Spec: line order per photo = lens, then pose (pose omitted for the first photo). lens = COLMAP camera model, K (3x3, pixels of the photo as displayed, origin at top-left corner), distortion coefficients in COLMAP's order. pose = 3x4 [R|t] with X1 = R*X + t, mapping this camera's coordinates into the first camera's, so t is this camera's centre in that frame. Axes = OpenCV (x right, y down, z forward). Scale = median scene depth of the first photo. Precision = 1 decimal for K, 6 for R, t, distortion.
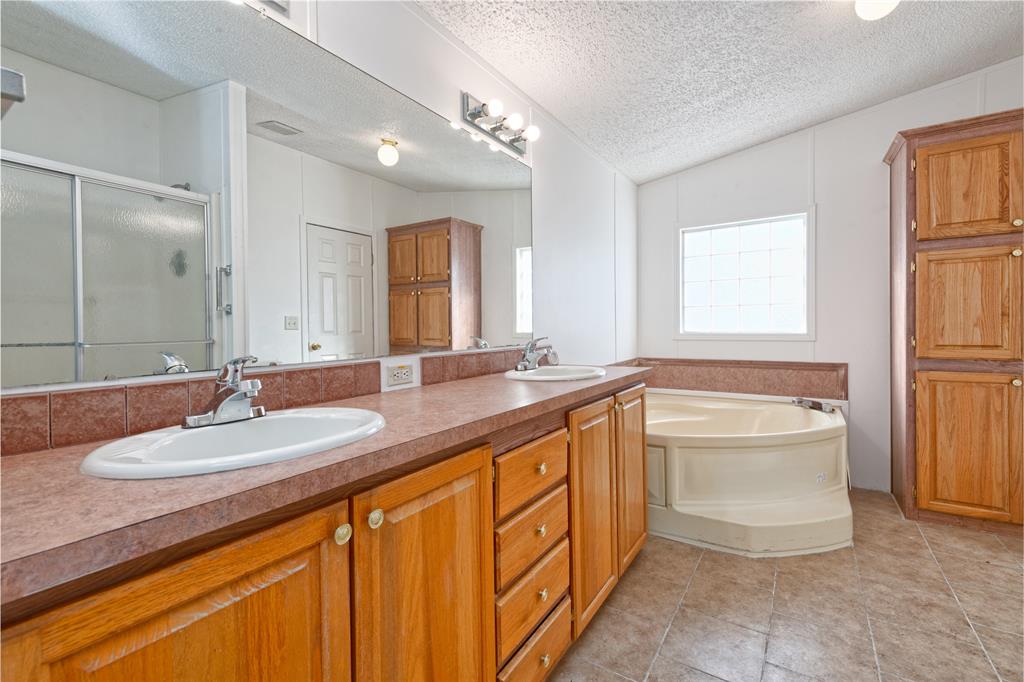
lens RADIAL K [[441.4, 0, 511.9], [0, 441.4, 335.7], [0, 0, 1]] dist [-0.001184, -0.000039]
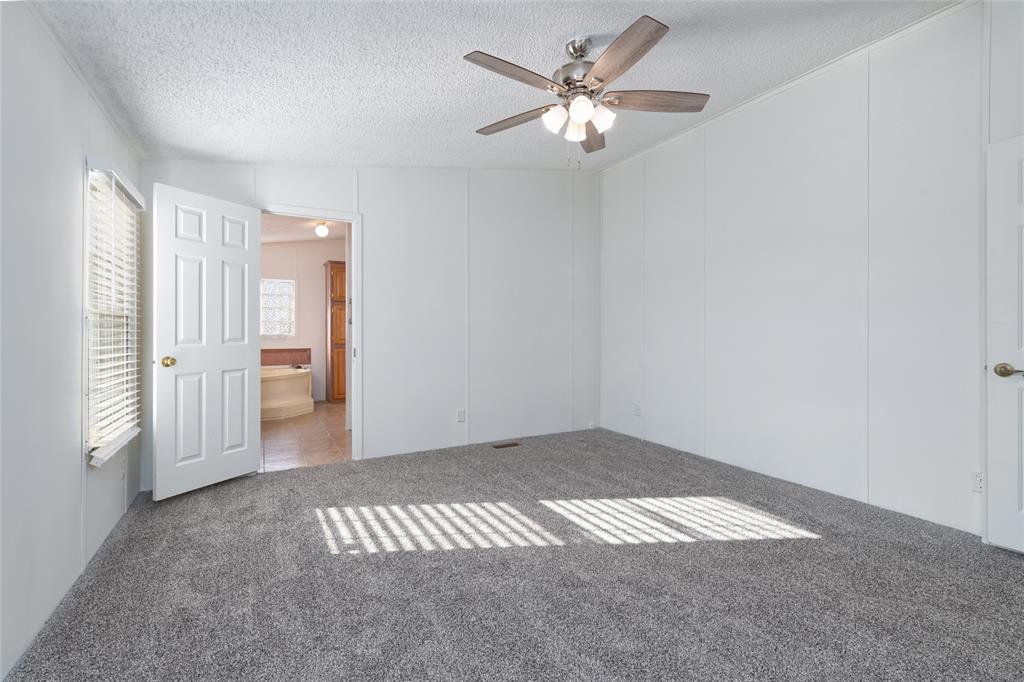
lens RADIAL K [[441.4, 0, 511.8], [0, 441.4, 341.2], [0, 0, 1]] dist [-0.001184, -0.000039]
pose [[0.453462, 0.009643, 0.891224, -0.977144], [0.005461, 0.999893, -0.013597, 0.074105], [-0.891259, 0.011033, 0.453361, -1.174566]]
